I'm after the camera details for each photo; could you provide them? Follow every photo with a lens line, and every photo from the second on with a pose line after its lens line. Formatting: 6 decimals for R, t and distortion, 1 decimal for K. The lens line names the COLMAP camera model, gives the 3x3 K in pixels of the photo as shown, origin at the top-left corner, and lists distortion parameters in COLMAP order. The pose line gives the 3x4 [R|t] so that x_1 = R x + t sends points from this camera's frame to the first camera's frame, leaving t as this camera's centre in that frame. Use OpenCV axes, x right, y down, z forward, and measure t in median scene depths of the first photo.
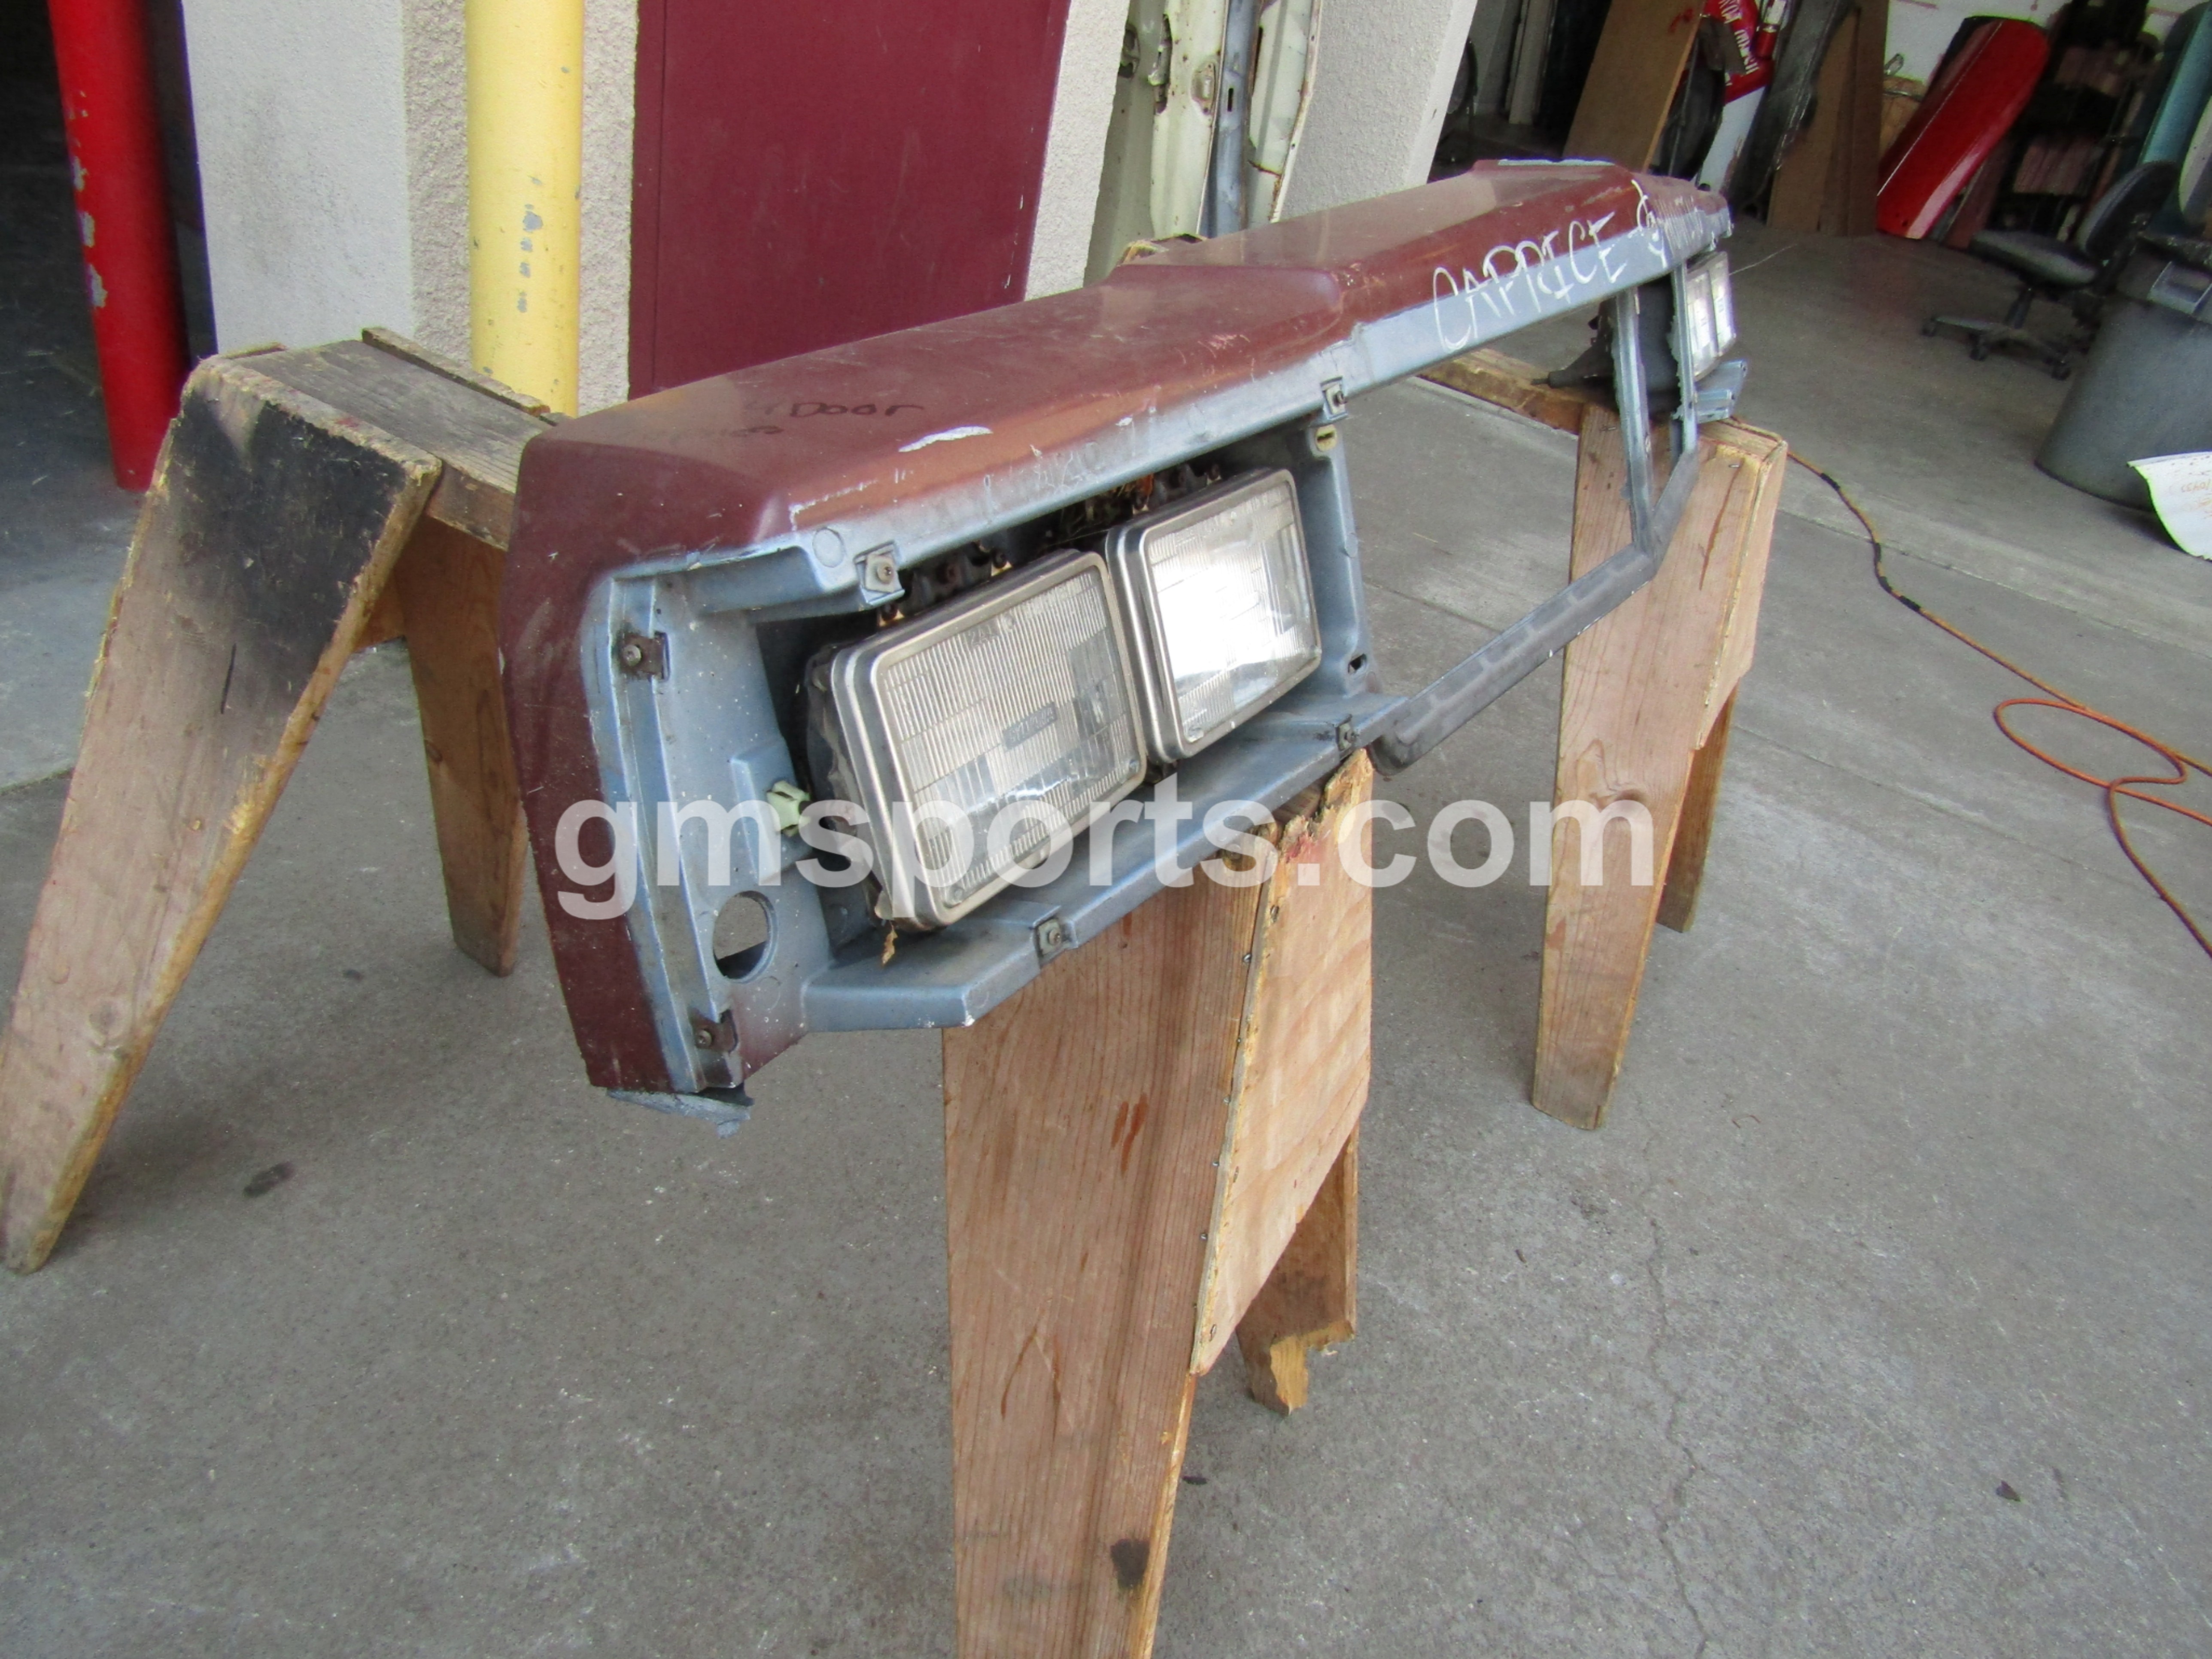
lens RADIAL K [[1574.5, 0, 1115.8], [0, 1574.5, 828.7], [0, 0, 1]] dist [-0.008514, -0.000341]
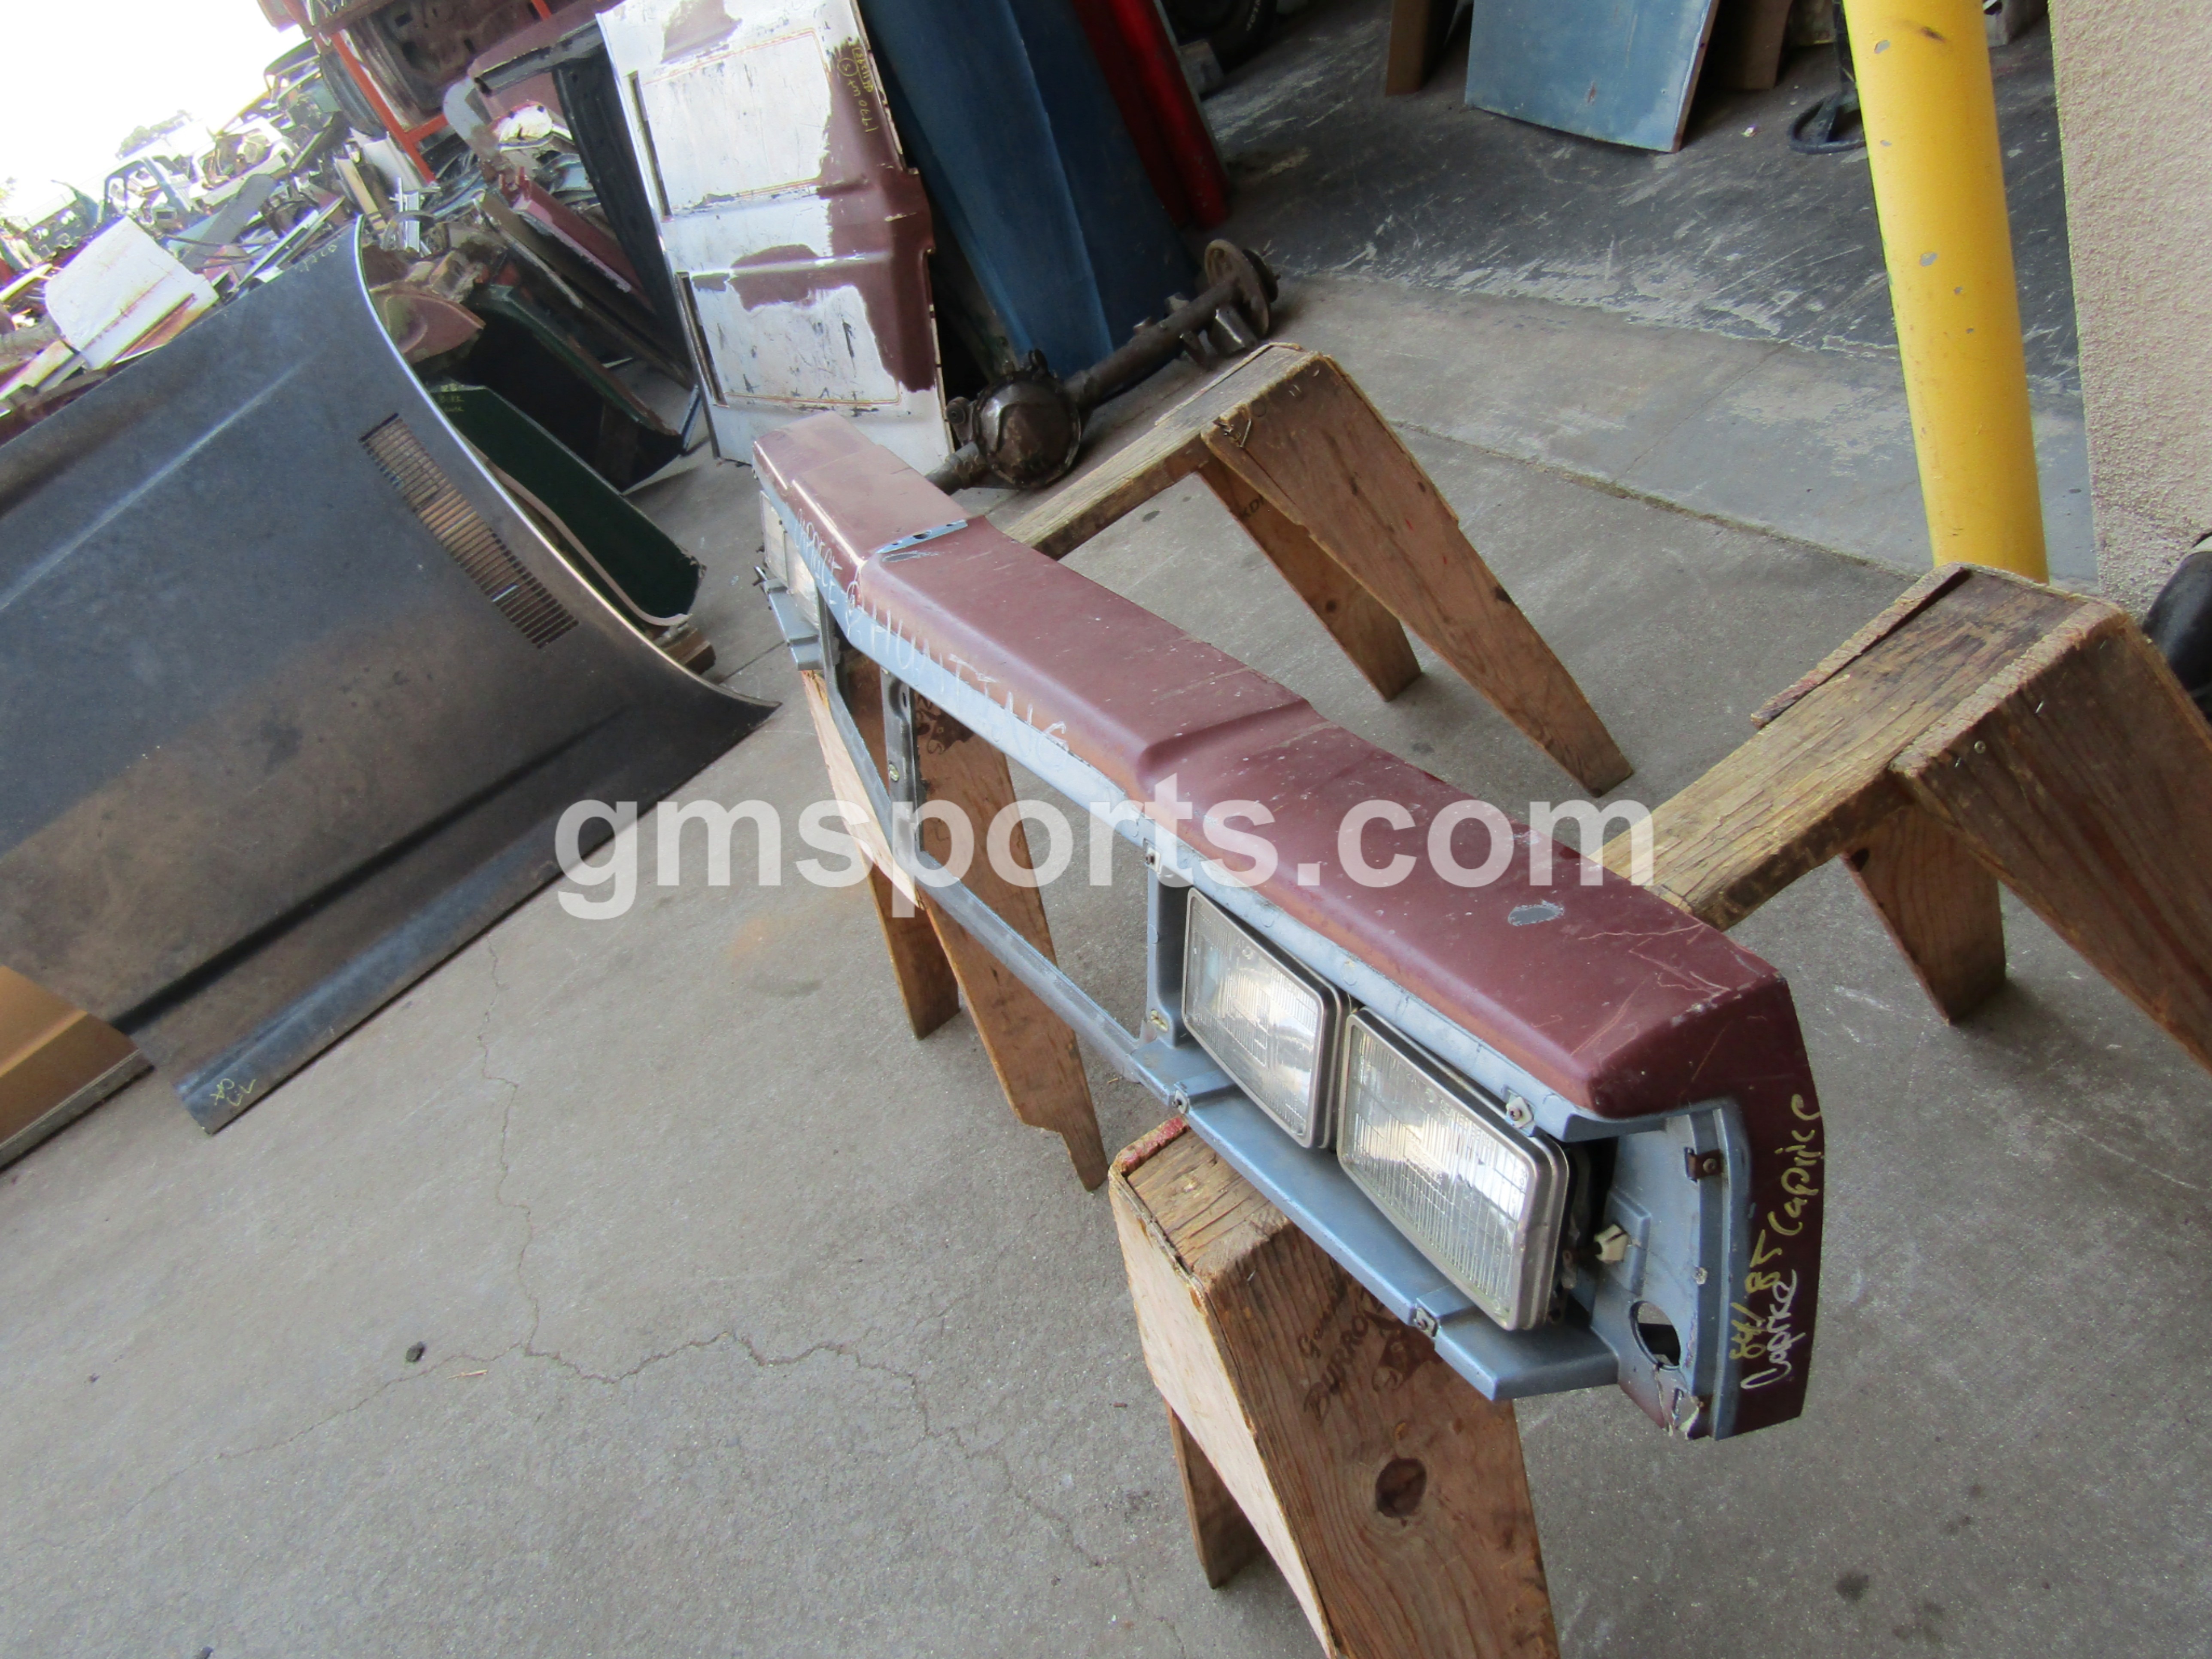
lens RADIAL K [[1574.5, 0, 1104.5], [0, 1574.5, 839.4], [0, 0, 1]] dist [-0.008514, -0.000341]
pose [[-0.578242, 0.513234, -0.634214, 0.741228], [-0.141040, 0.702765, 0.697302, -0.768637], [0.803582, 0.492659, -0.333981, 1.121082]]
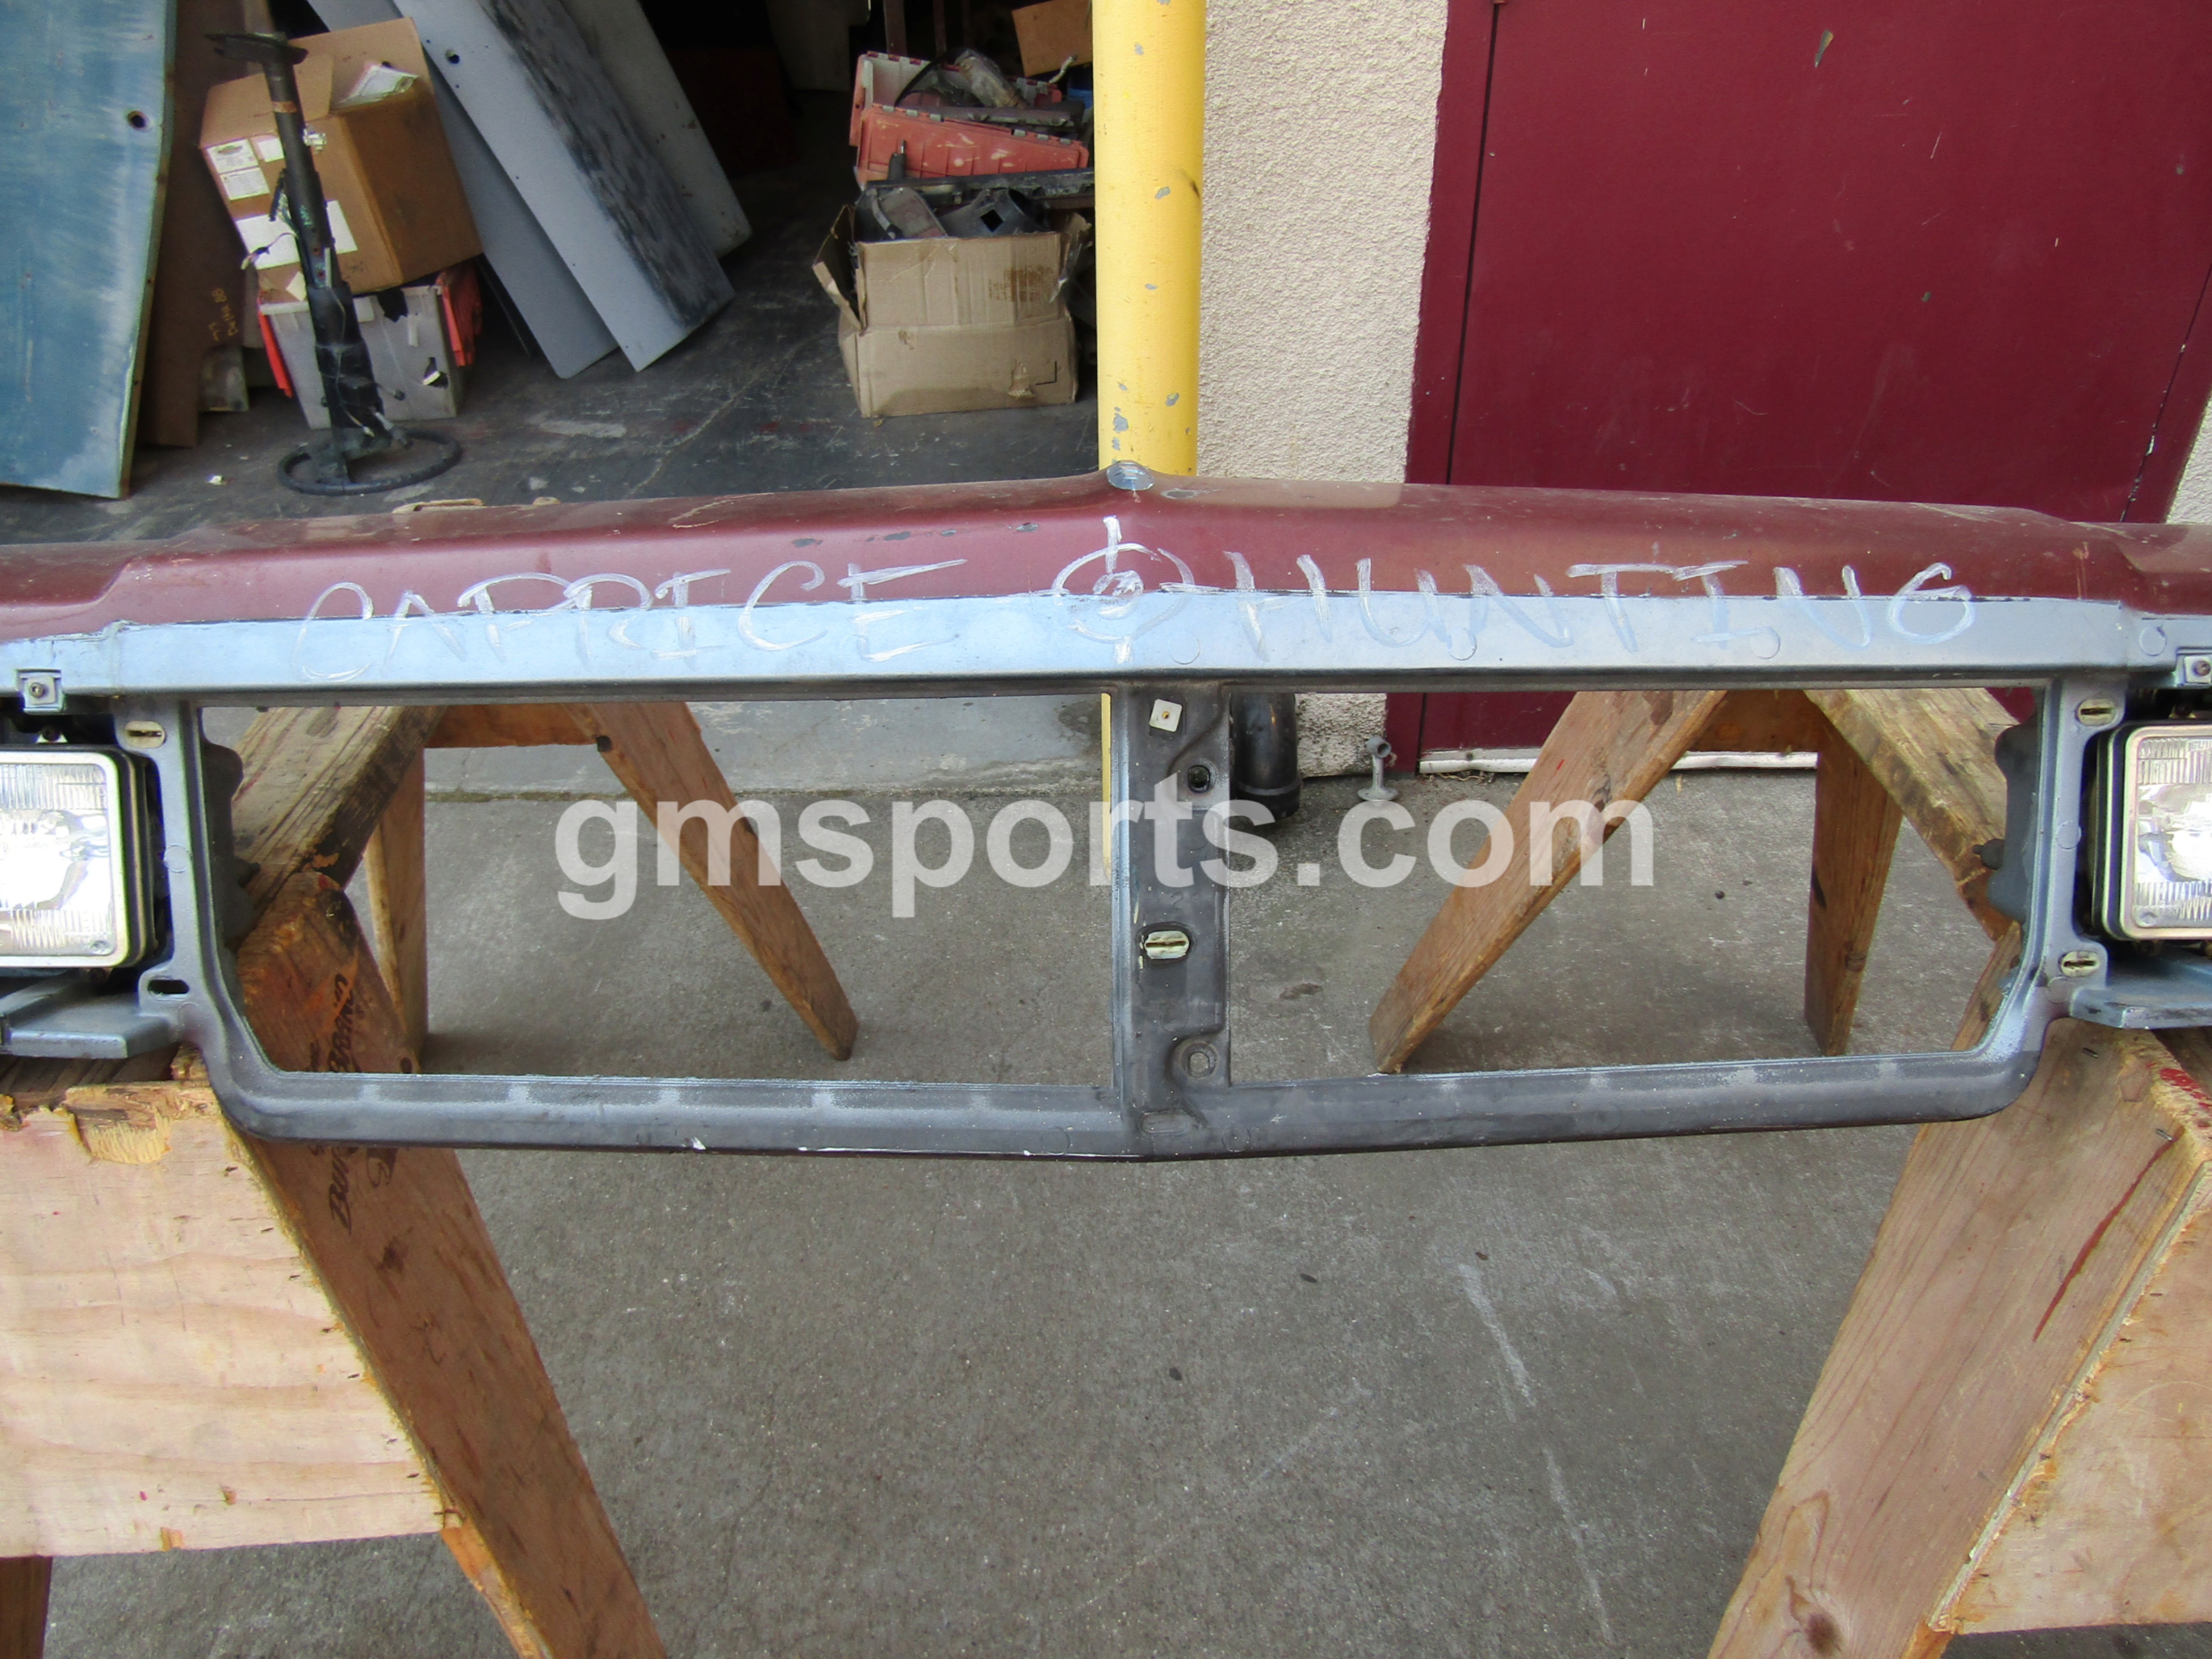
lens RADIAL K [[1574.5, 0, 1109.2], [0, 1574.5, 836.0], [0, 0, 1]] dist [-0.008514, -0.000341]
pose [[0.506145, 0.291175, -0.811809, 0.572102], [-0.362088, 0.926052, 0.106397, -0.241879], [0.782757, 0.240094, 0.574148, 0.458535]]
